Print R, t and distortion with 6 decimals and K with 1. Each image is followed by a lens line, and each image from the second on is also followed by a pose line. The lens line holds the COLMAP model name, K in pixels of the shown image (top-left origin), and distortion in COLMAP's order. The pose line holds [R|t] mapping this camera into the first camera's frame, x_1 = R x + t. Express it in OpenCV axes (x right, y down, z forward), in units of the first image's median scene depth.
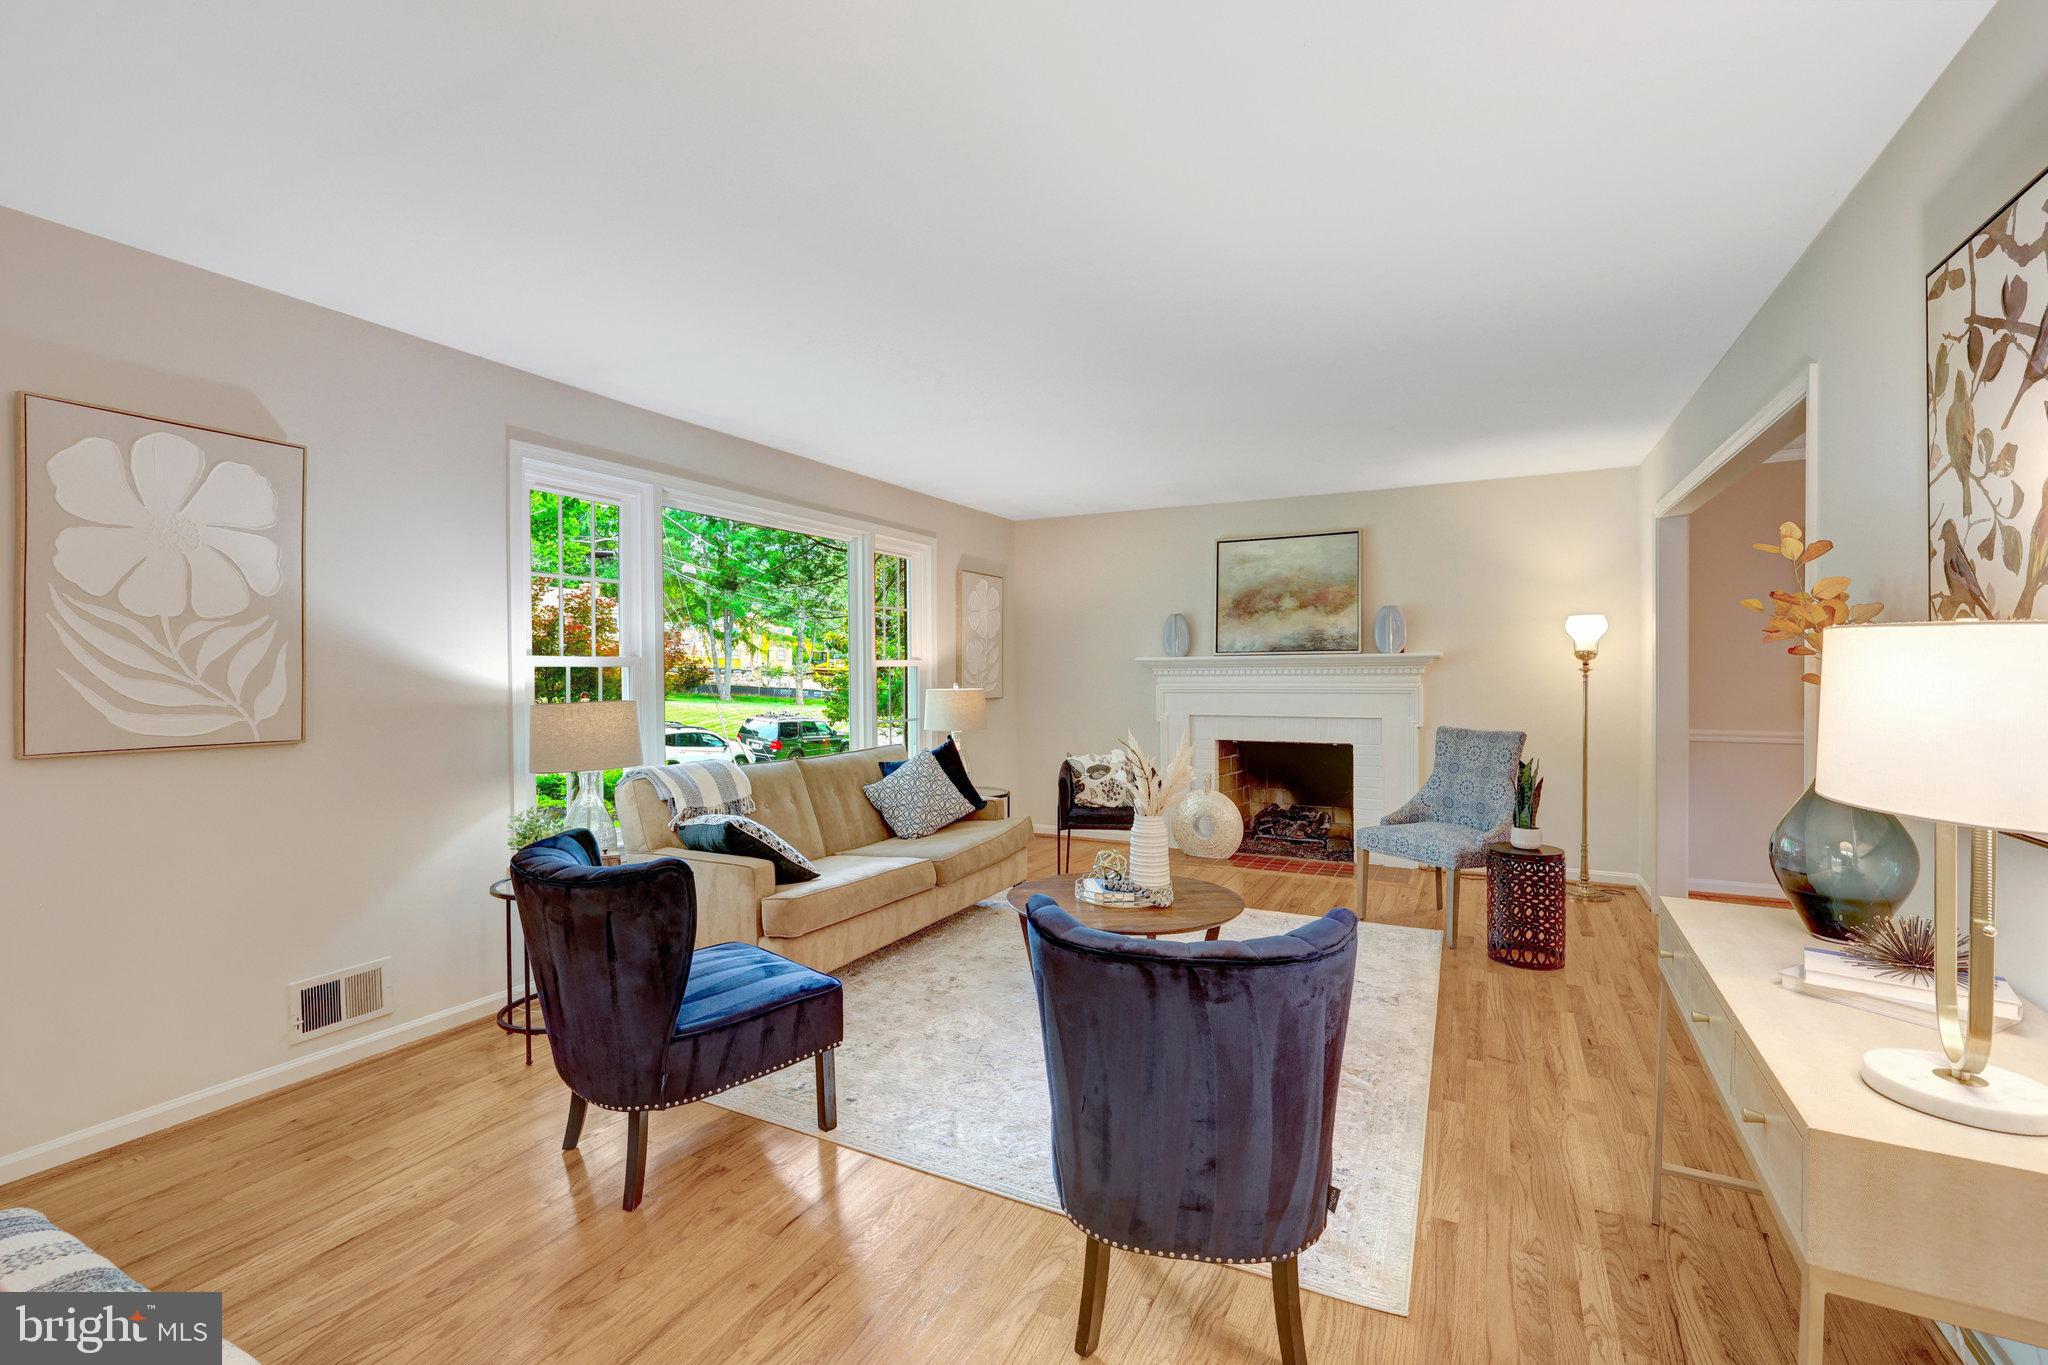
lens RADIAL K [[911.0, 0, 1023.2], [0, 911.0, 673.4], [0, 0, 1]] dist [0.000528, -0.000076]
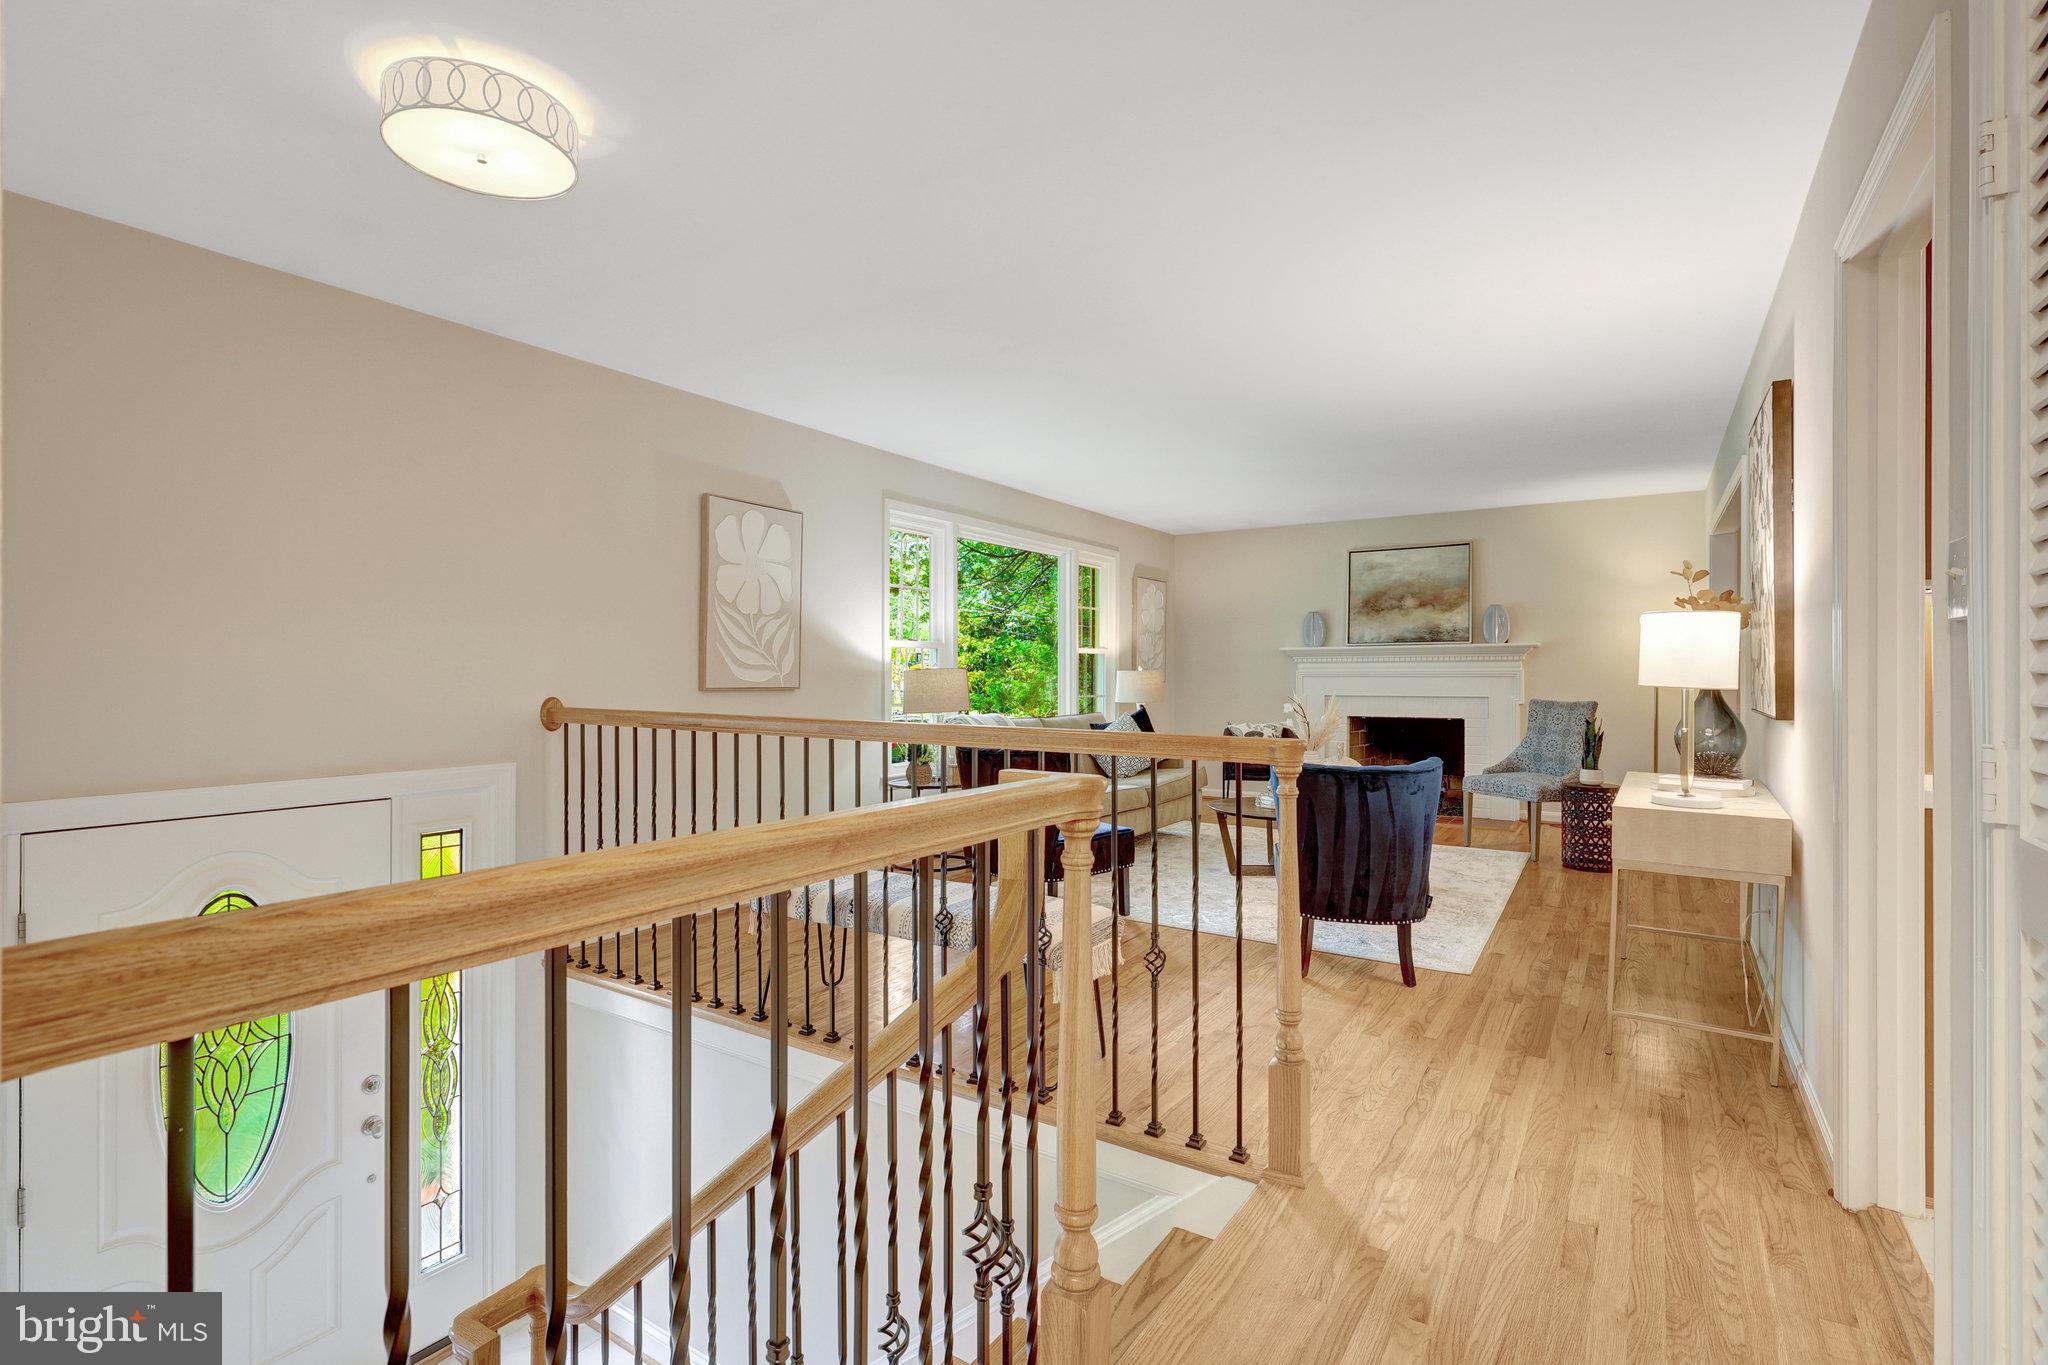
lens RADIAL K [[976.9, 0, 1022.9], [0, 976.9, 673.1], [0, 0, 1]] dist [-0.000023, -0.000294]
pose [[0.995406, 0.003498, -0.095681, -0.114300], [-0.003860, 0.999986, -0.003604, 0.027751], [0.095667, 0.003957, 0.995406, -0.404889]]
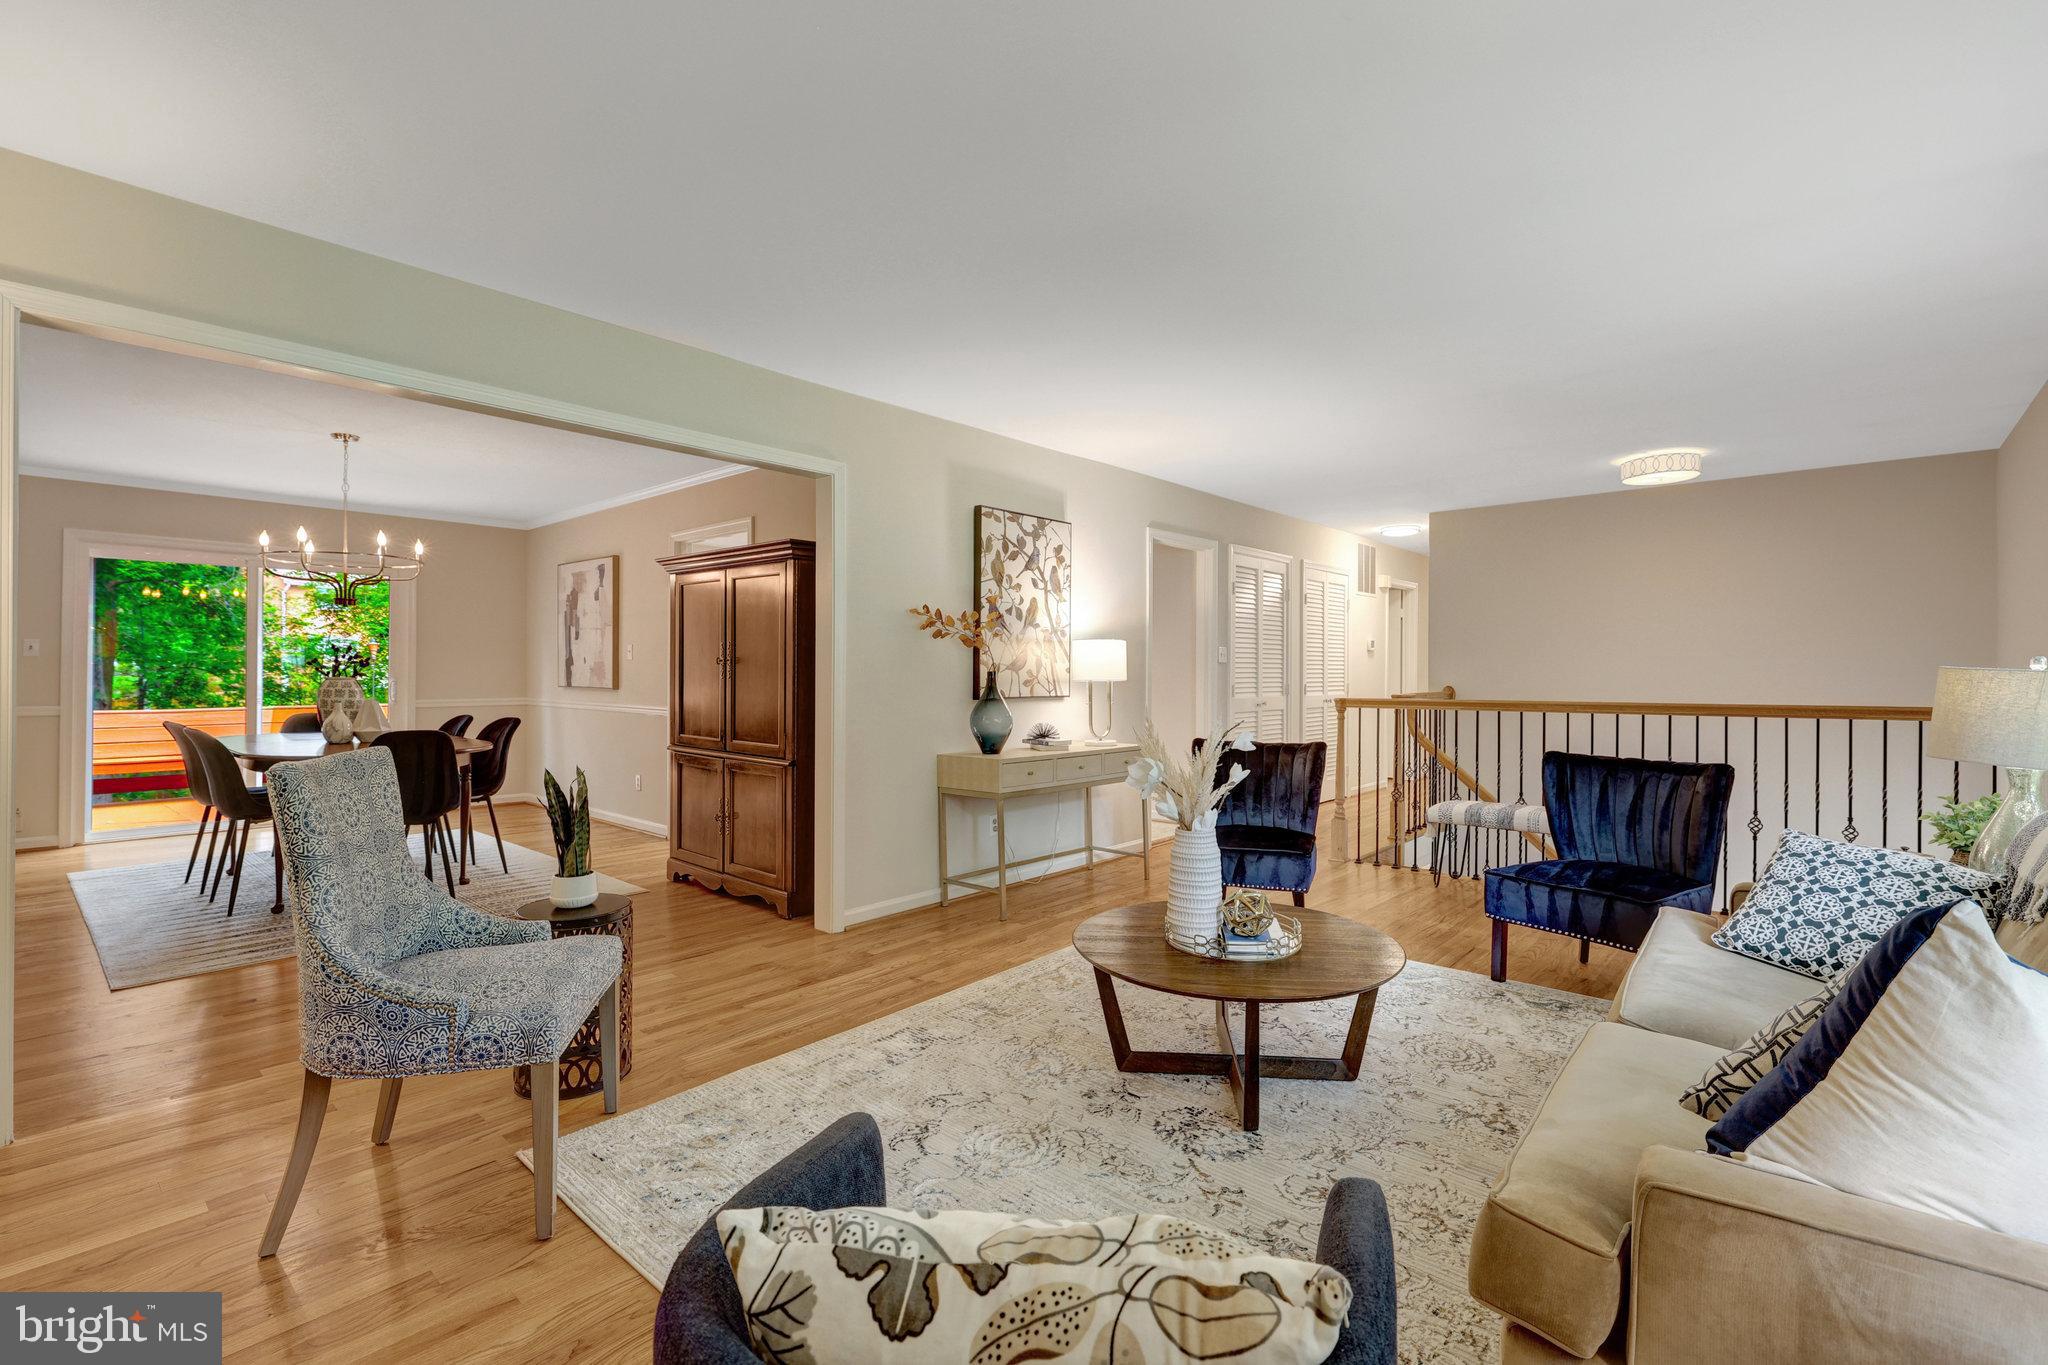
lens RADIAL K [[911.0, 0, 1023.2], [0, 911.0, 673.4], [0, 0, 1]] dist [0.000528, -0.000076]
pose [[-0.969168, 0.000722, 0.246400, 0.065331], [0.001735, 0.999991, 0.003894, 0.020460], [-0.246395, 0.004201, -0.969160, 1.216504]]
